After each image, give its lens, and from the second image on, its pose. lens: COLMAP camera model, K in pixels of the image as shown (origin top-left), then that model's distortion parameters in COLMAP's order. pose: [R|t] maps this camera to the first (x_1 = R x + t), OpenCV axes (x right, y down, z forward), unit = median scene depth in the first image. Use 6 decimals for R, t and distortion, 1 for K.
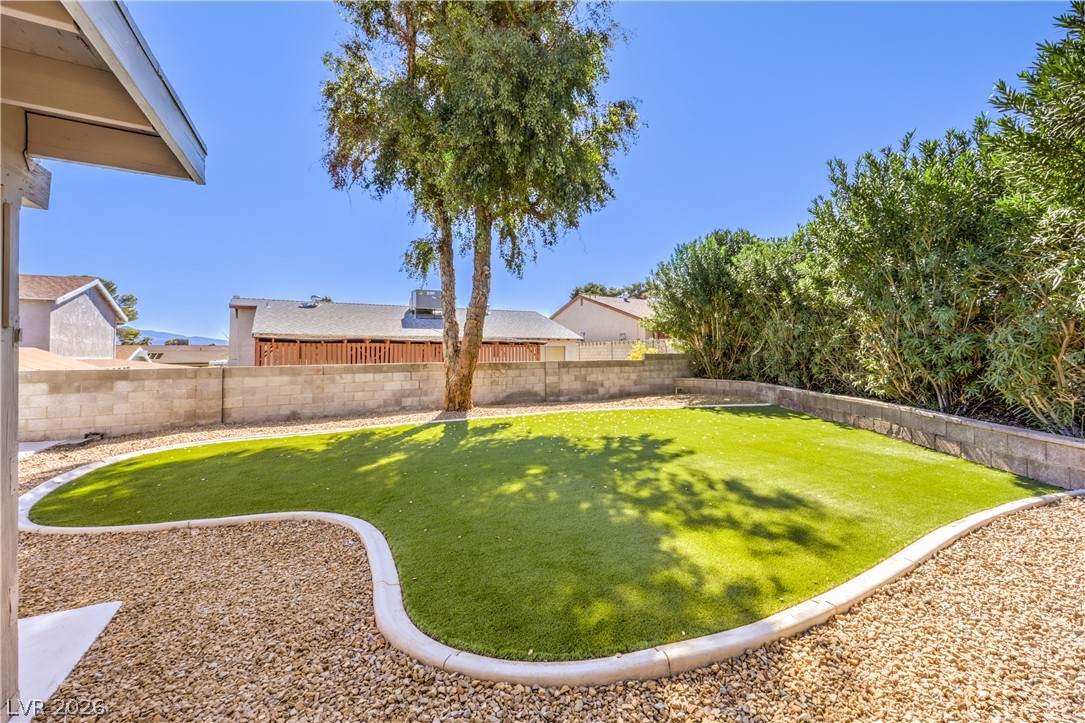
lens RADIAL K [[445.7, 0, 549.2], [0, 445.7, 352.0], [0, 0, 1]] dist [0.000931, 0.000190]
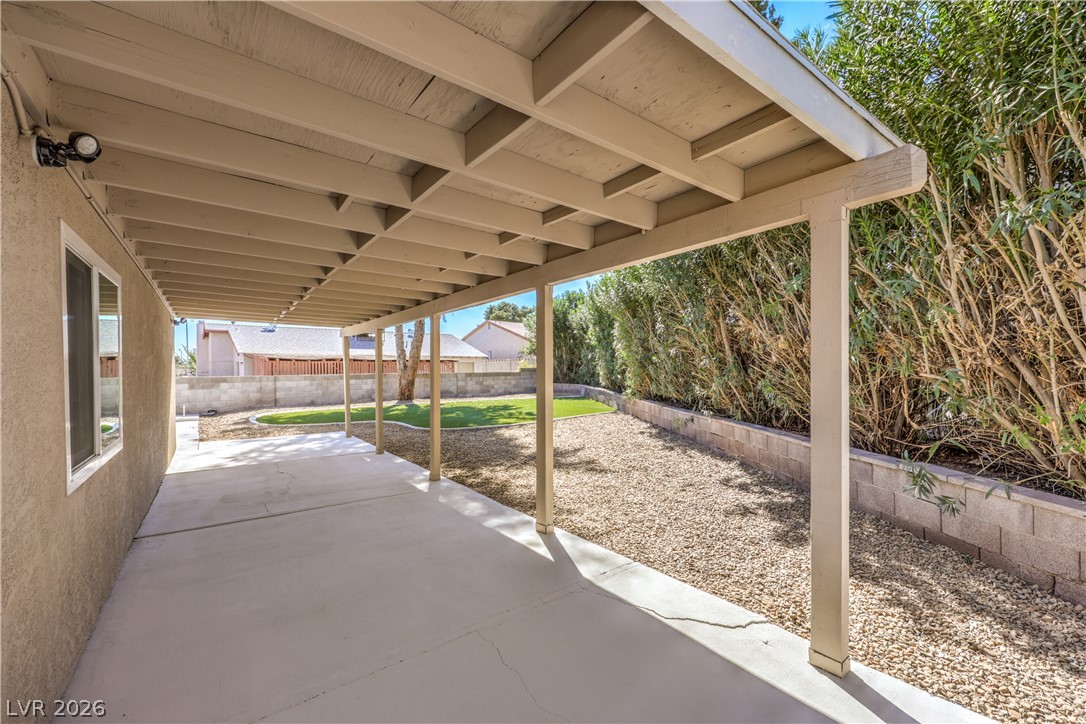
lens RADIAL K [[447.9, 0, 547.6], [0, 447.9, 351.2], [0, 0, 1]] dist [-0.002371, -0.000217]
pose [[0.982802, 0.006215, 0.184560, 0.013437], [0.000148, 0.999407, -0.034440, -0.001470], [-0.184665, 0.033875, 0.982218, -0.709673]]
